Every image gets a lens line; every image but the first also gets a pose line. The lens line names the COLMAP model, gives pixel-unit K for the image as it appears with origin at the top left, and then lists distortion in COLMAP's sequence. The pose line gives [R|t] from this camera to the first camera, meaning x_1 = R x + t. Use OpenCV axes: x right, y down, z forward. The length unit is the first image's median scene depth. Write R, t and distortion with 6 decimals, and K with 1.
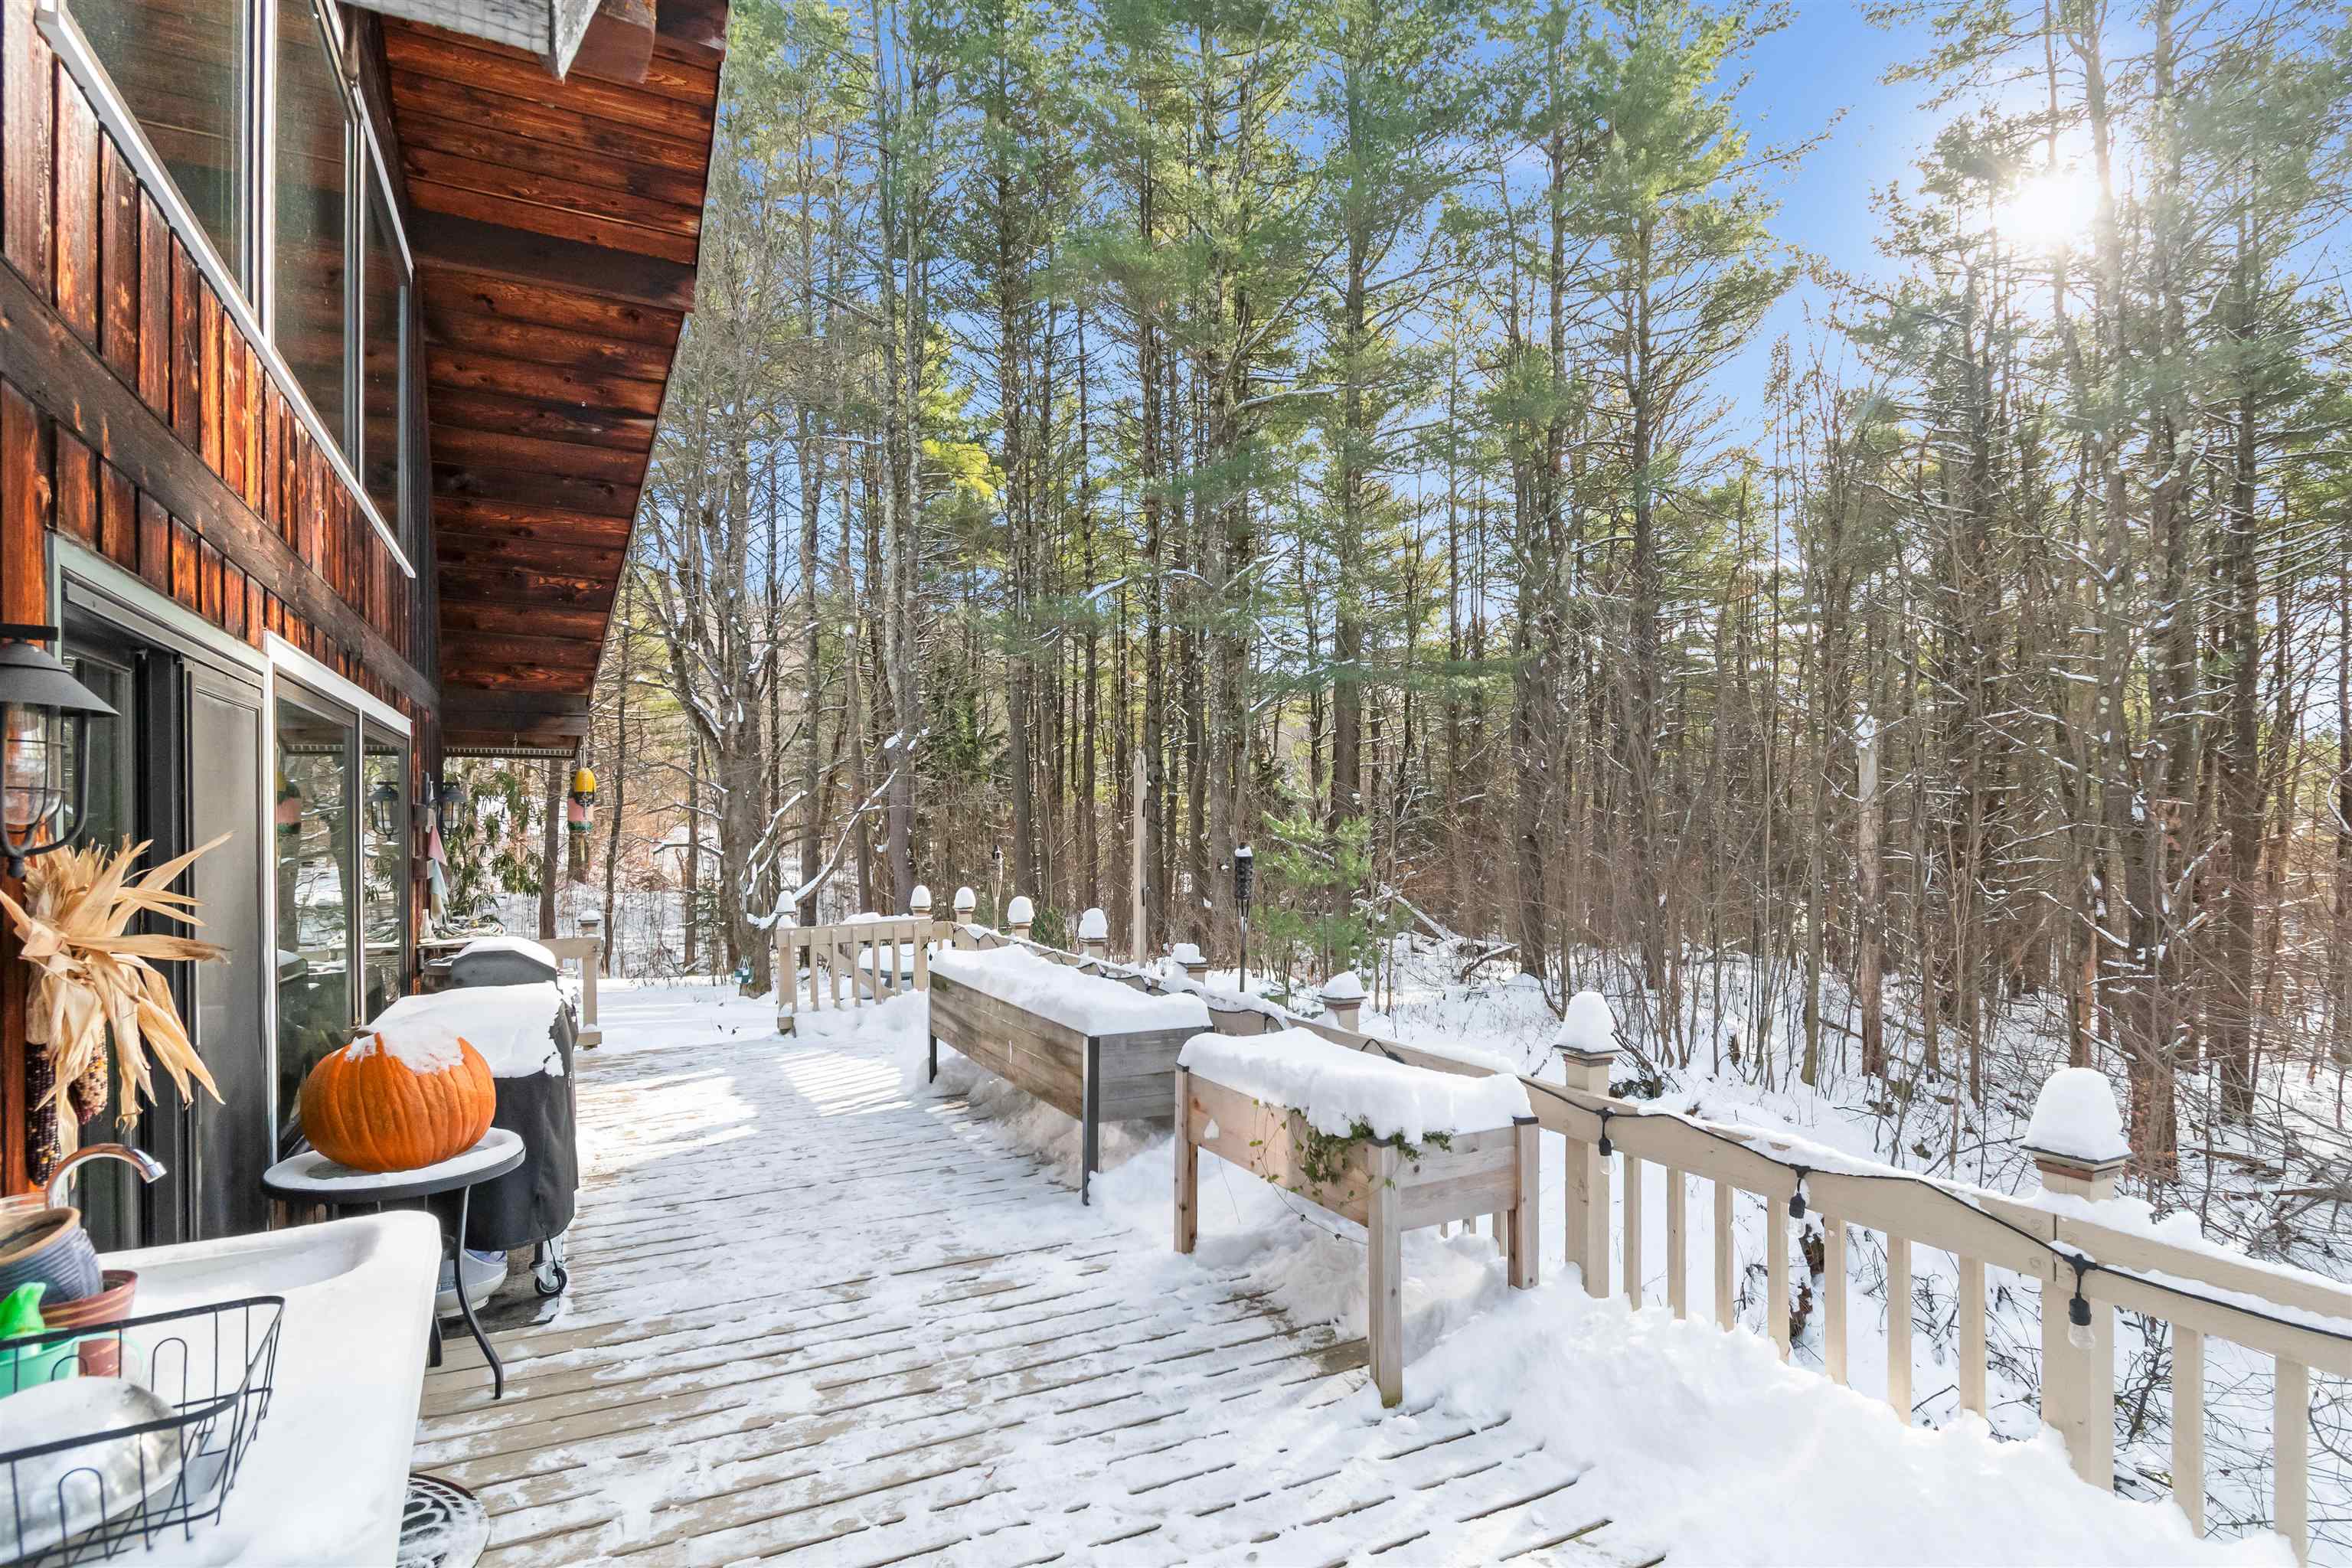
lens RADIAL K [[1177.8, 0, 1174.3], [0, 1177.8, 828.0], [0, 0, 1]] dist [0.000984, 0.000113]
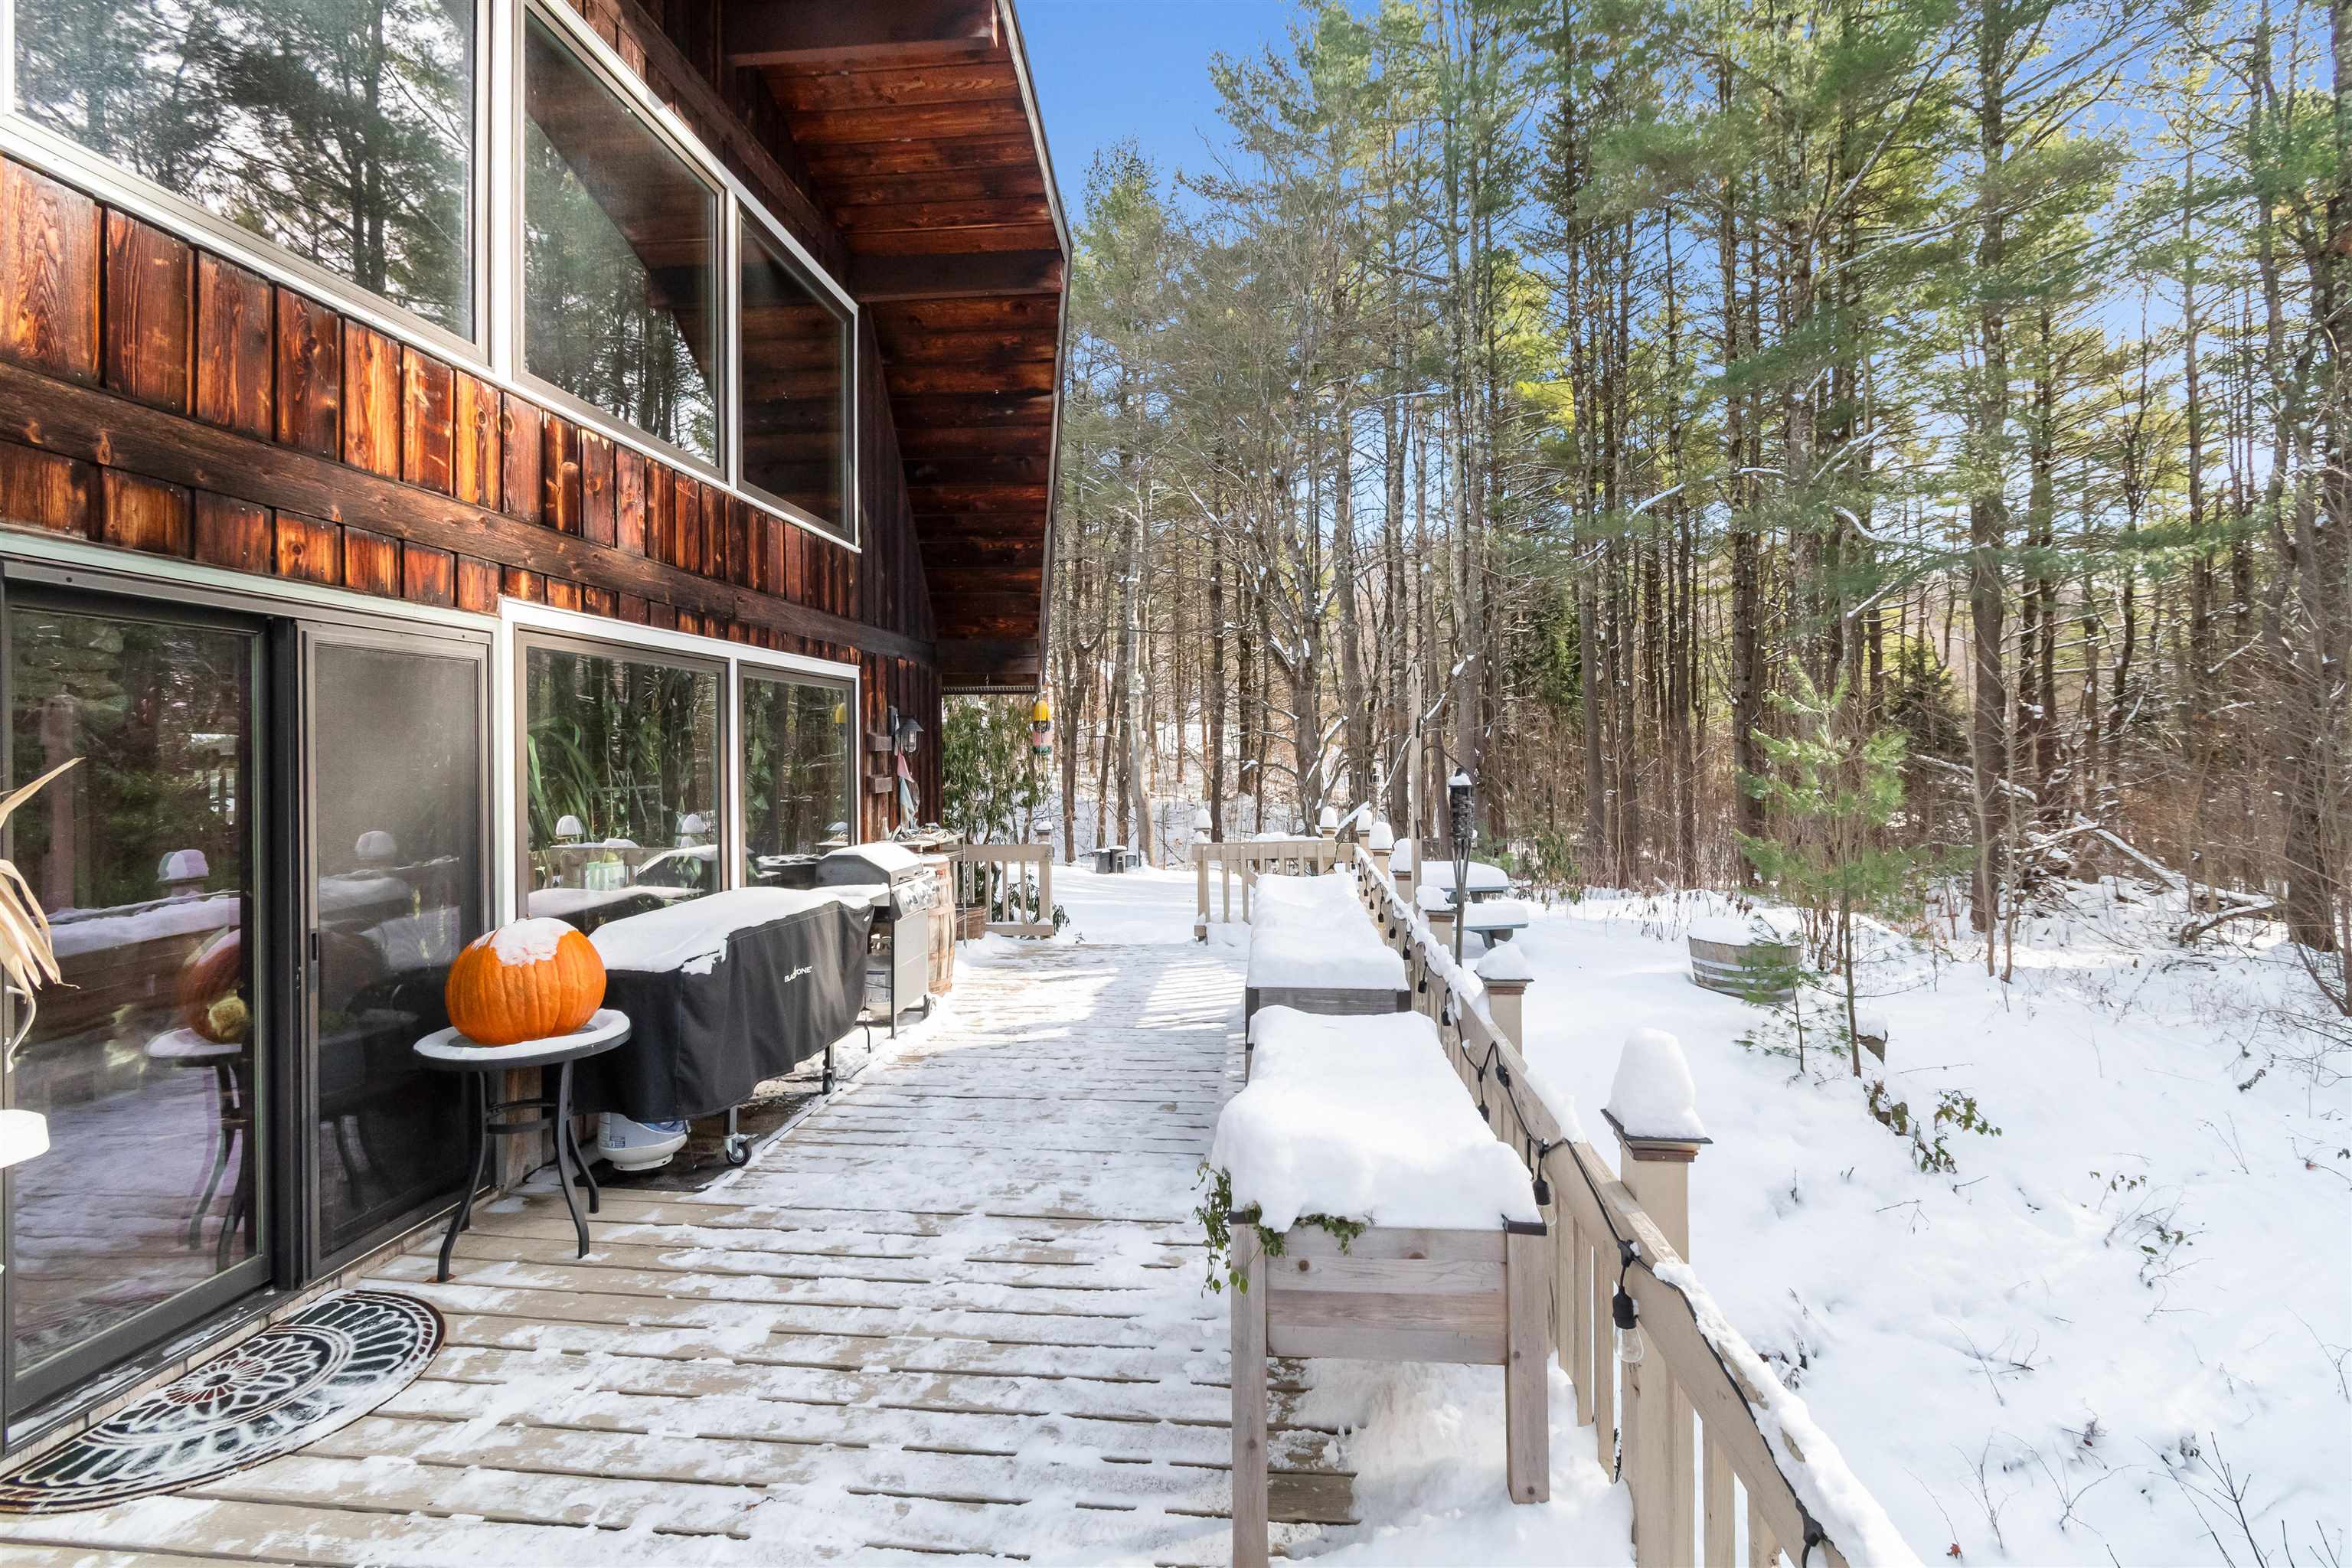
lens RADIAL K [[1052.5, 0, 1178.1], [0, 1052.5, 744.7], [0, 0, 1]] dist [0.001548, 0.000379]
pose [[0.843711, -0.006128, -0.536763, 0.328002], [0.003810, 0.999978, -0.005427, -0.001064], [0.536785, 0.002534, 0.843716, 0.324519]]
